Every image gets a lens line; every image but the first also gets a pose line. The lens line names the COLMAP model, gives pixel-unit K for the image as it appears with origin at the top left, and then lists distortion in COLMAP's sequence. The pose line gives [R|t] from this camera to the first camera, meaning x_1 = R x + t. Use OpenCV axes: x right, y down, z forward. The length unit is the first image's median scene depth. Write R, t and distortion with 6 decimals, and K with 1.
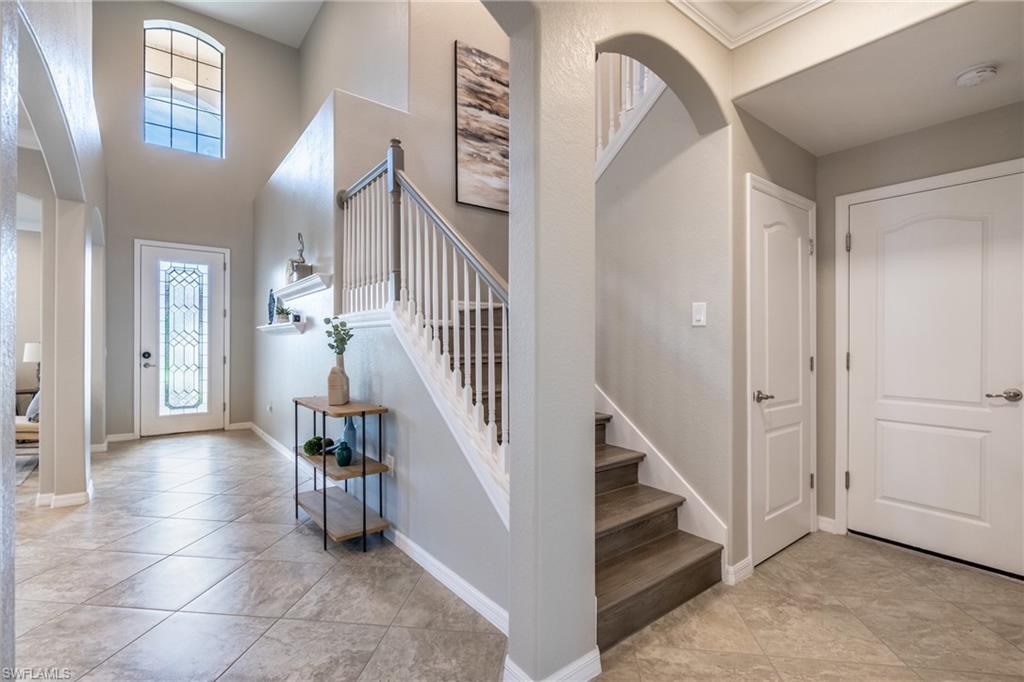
lens RADIAL K [[468.8, 0, 512.0], [0, 468.8, 341.0], [0, 0, 1]] dist [-0.003574, -0.000302]
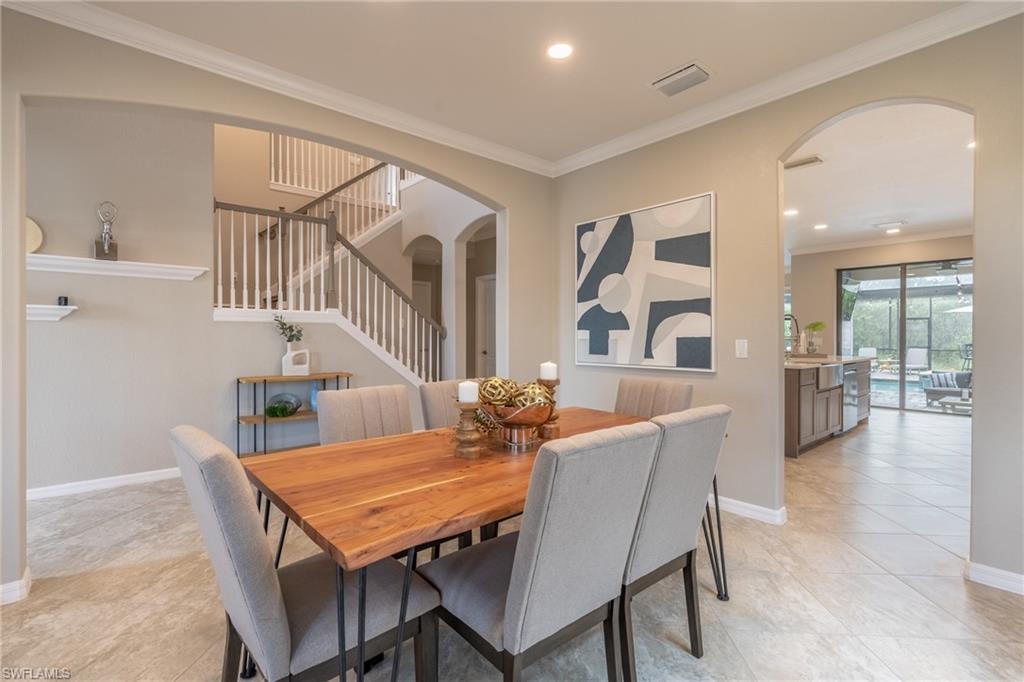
lens RADIAL K [[457.7, 0, 510.7], [0, 457.7, 338.3], [0, 0, 1]] dist [-0.012505, -0.000240]
pose [[-0.031245, -0.000790, 0.999511, -1.262599], [-0.003587, 0.999993, 0.000678, 0.011053], [-0.999505, -0.003564, -0.031248, 0.298232]]
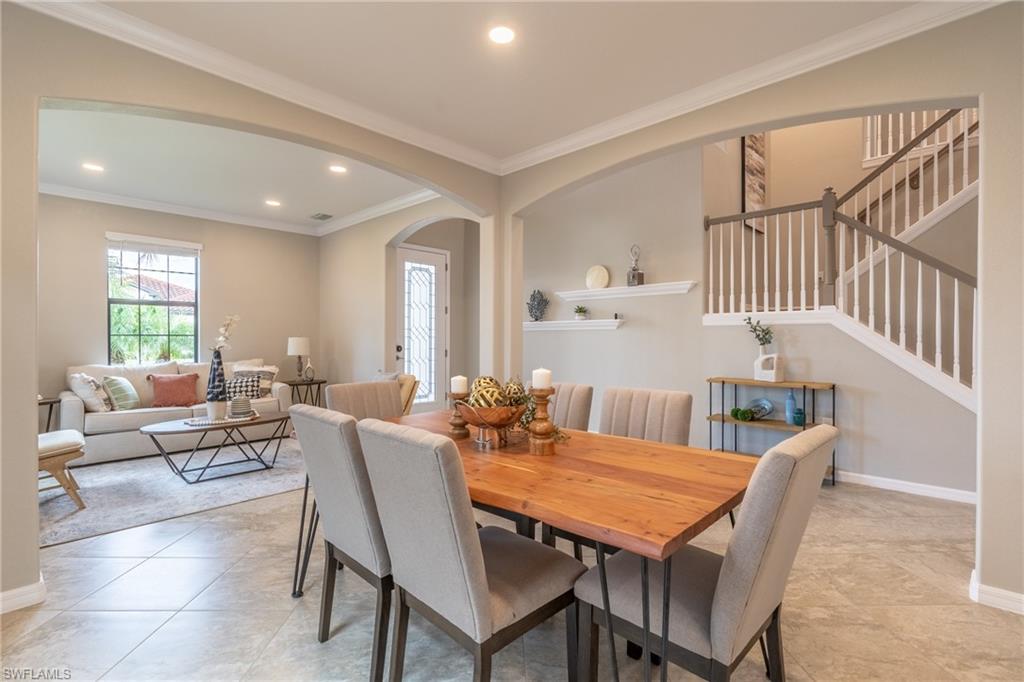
lens RADIAL K [[471.5, 0, 509.3], [0, 471.5, 342.6], [0, 0, 1]] dist [-0.013747, -0.000094]
pose [[0.990537, 0.000035, 0.137249, -0.906679], [-0.001400, 0.999950, 0.009852, 0.006788], [-0.137242, -0.009951, 0.990488, -0.151370]]
